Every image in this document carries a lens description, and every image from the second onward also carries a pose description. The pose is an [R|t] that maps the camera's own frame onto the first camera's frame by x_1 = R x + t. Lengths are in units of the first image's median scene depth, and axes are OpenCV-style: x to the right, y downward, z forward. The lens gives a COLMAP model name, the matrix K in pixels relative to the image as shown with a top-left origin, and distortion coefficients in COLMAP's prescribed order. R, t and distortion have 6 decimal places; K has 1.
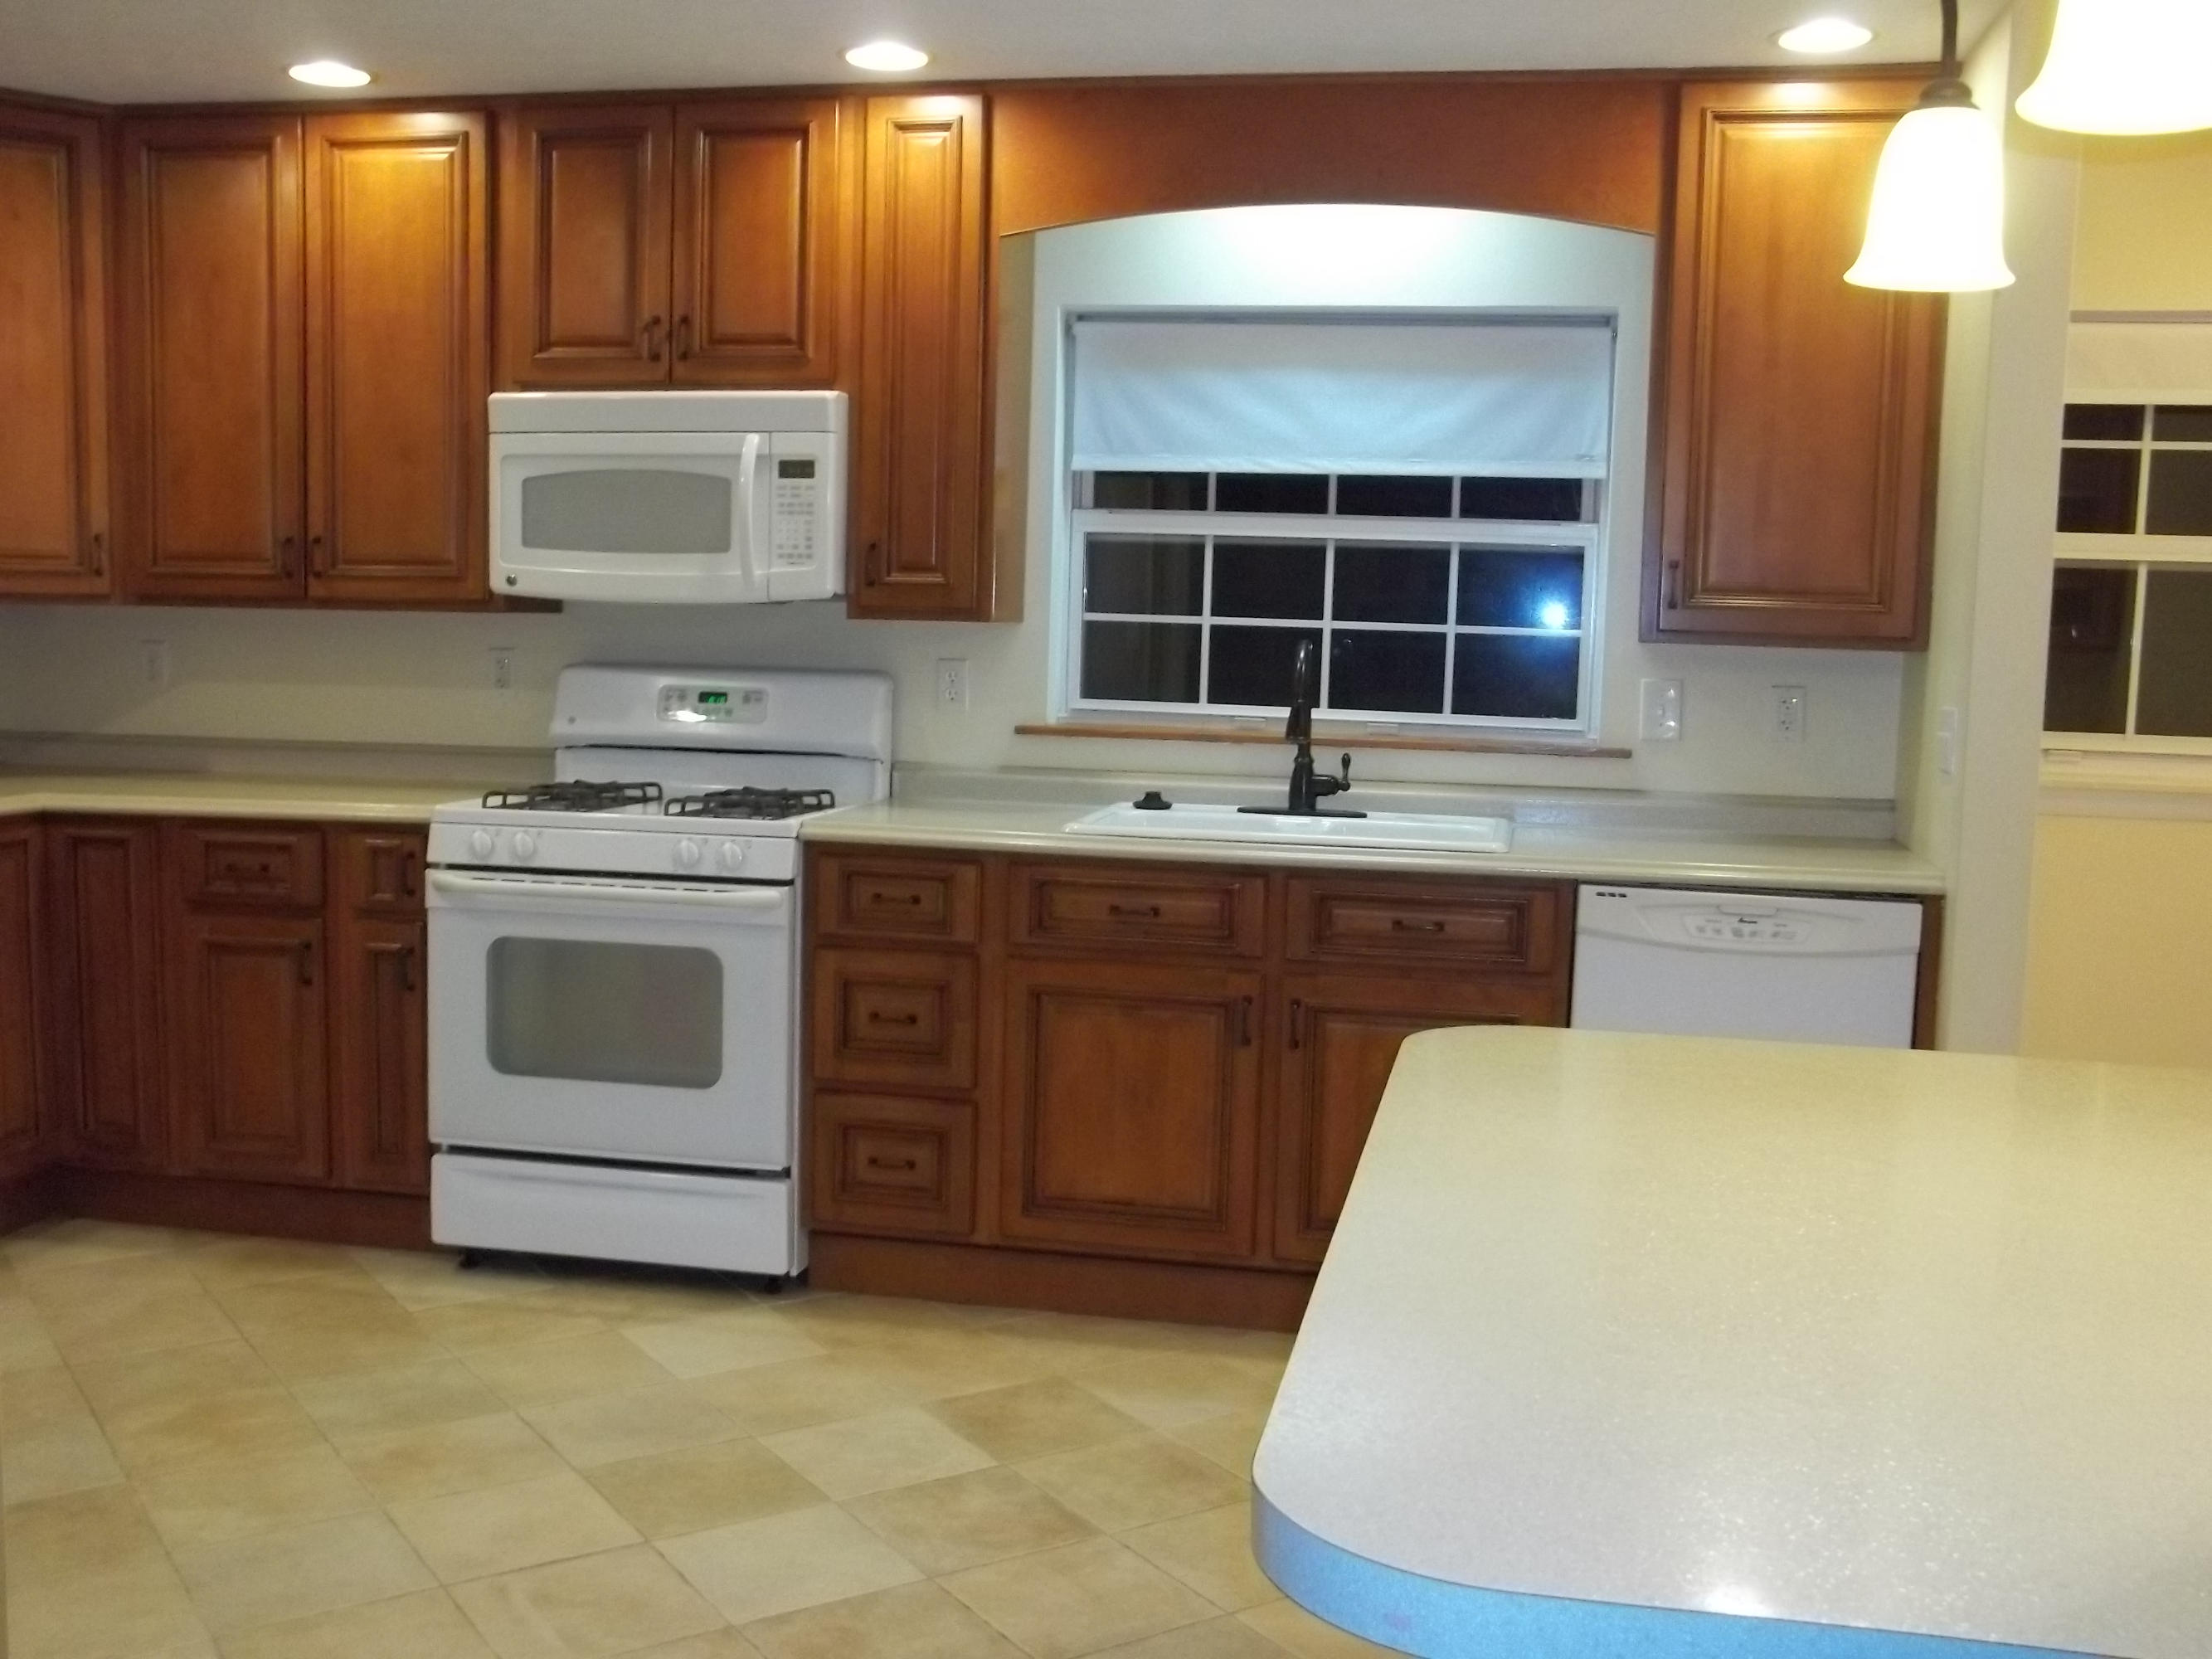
lens RADIAL K [[2189.1, 0, 1116.9], [0, 2189.1, 838.3], [0, 0, 1]] dist [-0.063611, 0.000000]
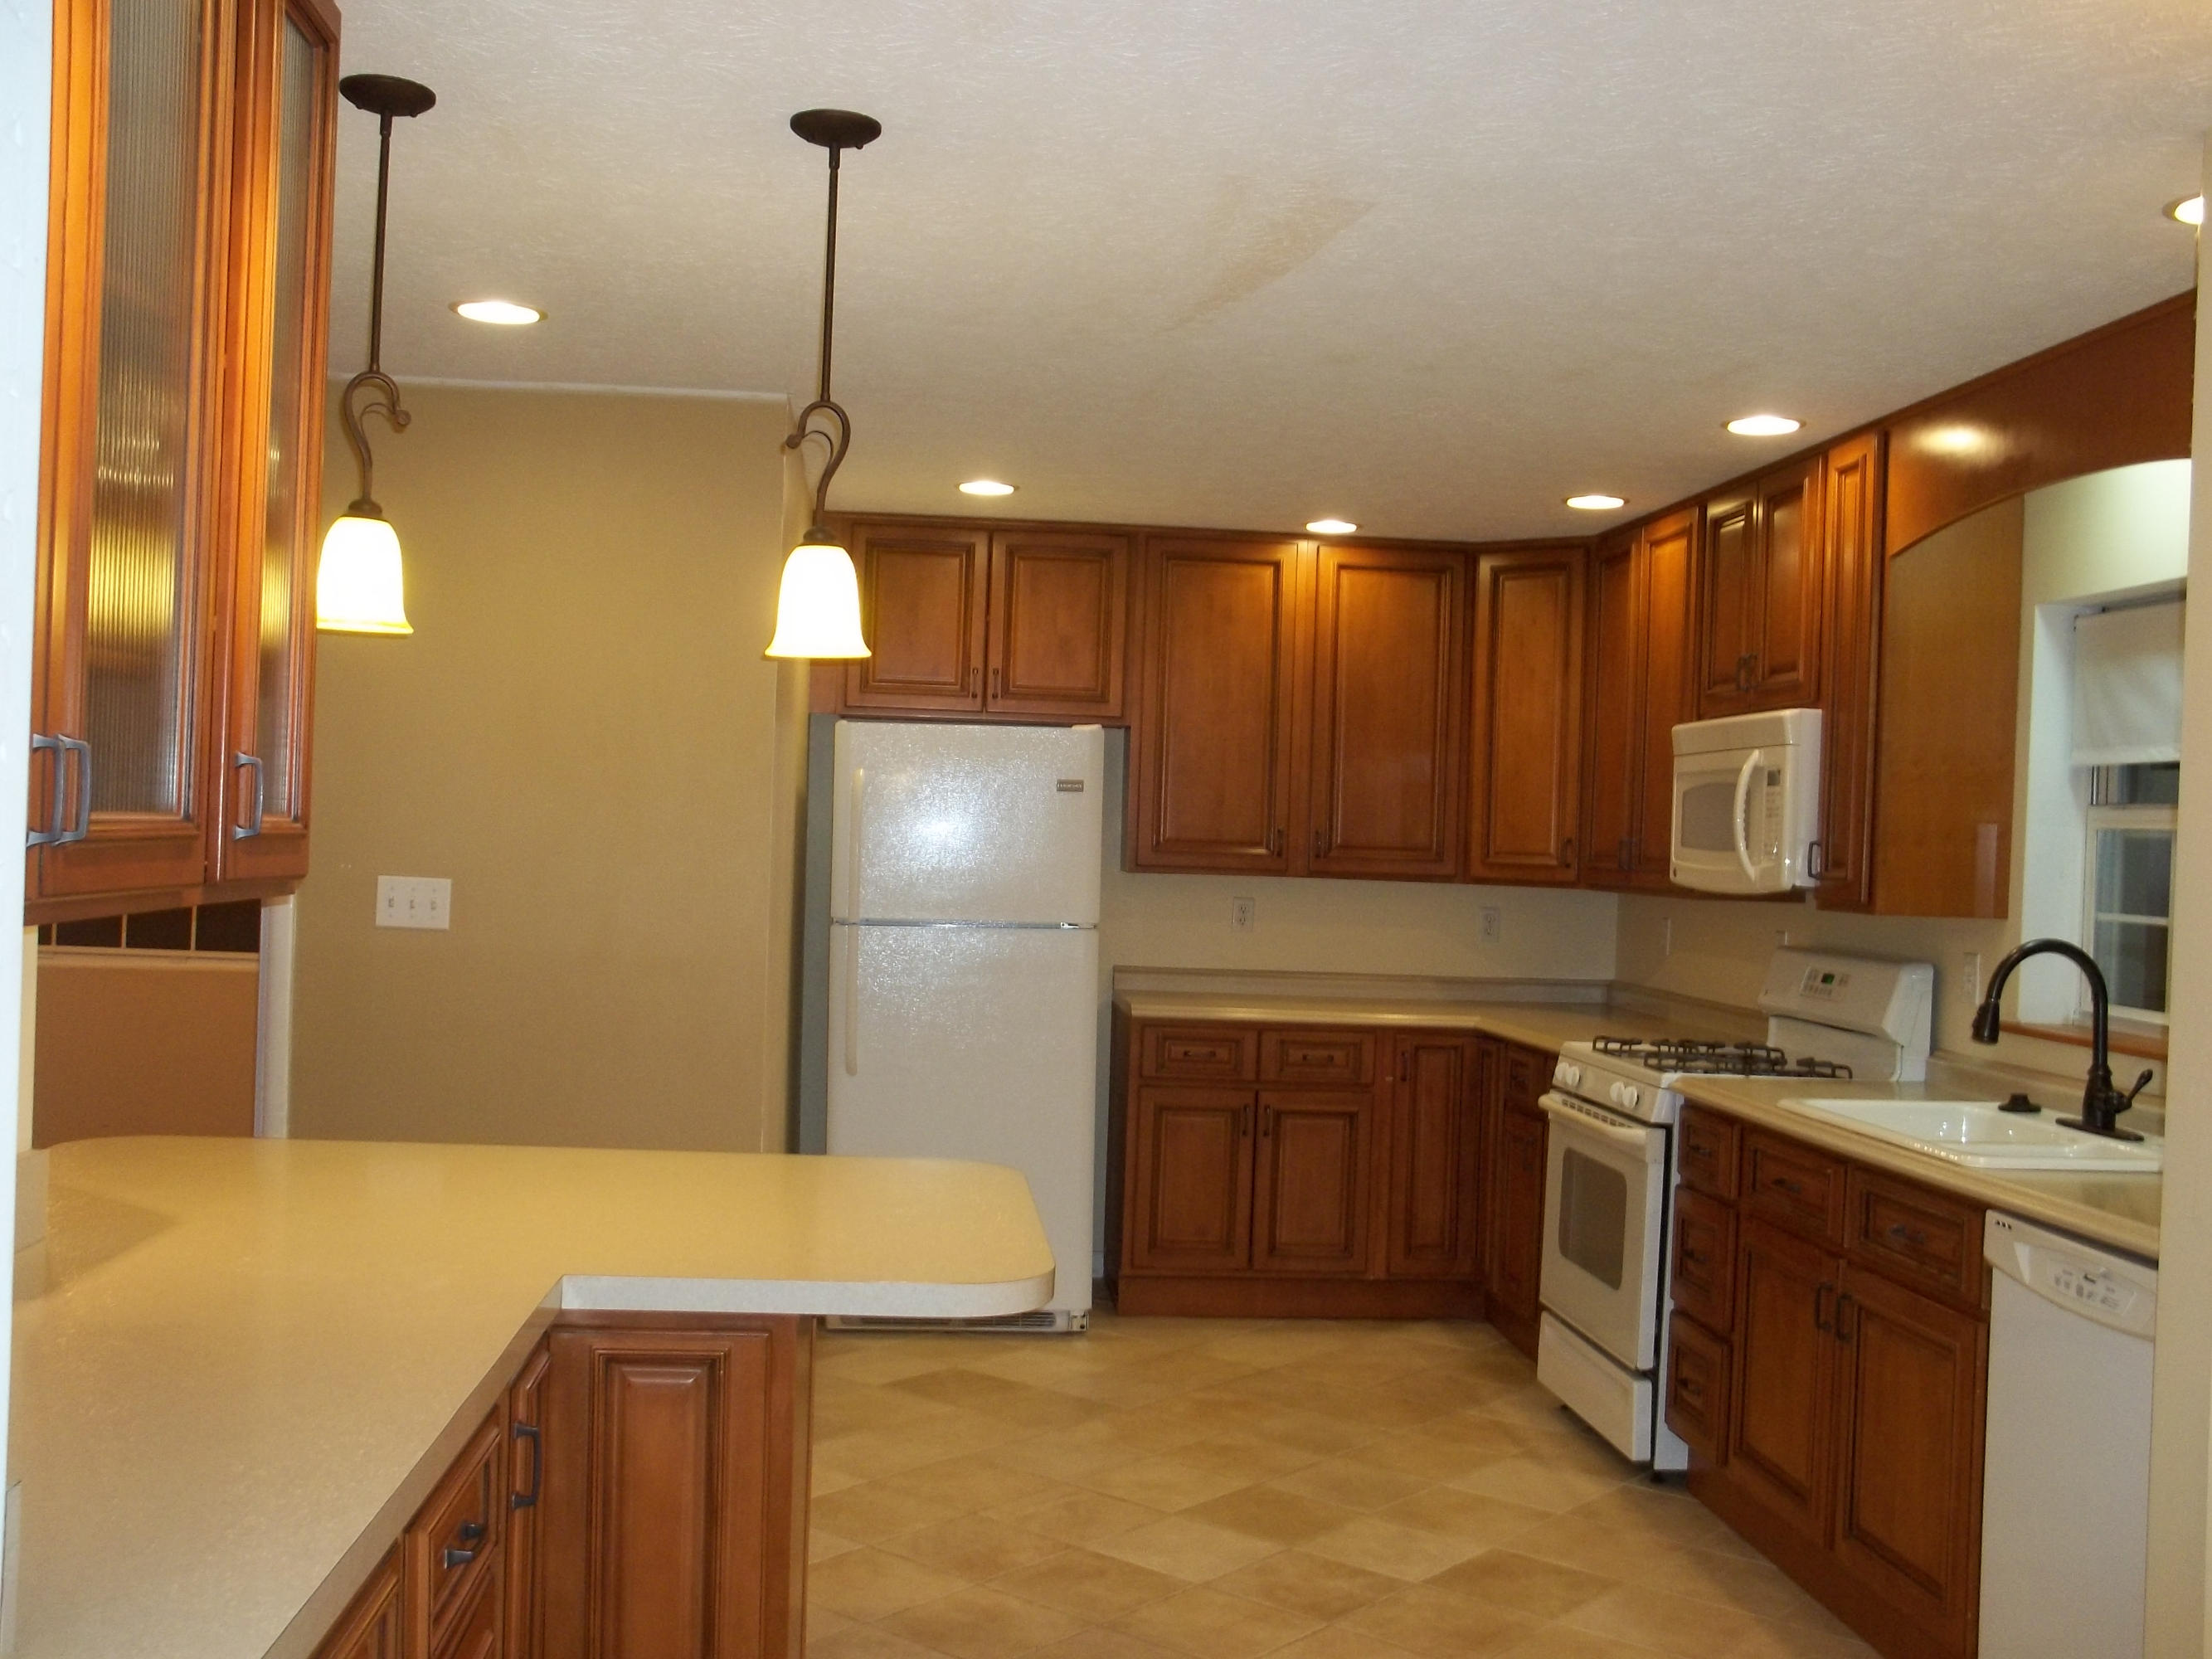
lens RADIAL K [[2189.1, 0, 1126.0], [0, 2189.1, 832.9], [0, 0, 1]] dist [-0.063611, 0.000000]
pose [[0.292609, -0.014403, -0.956124, 0.890648], [-0.131879, 0.989724, -0.055269, -0.033003], [0.947095, 0.142265, 0.287702, 0.365893]]
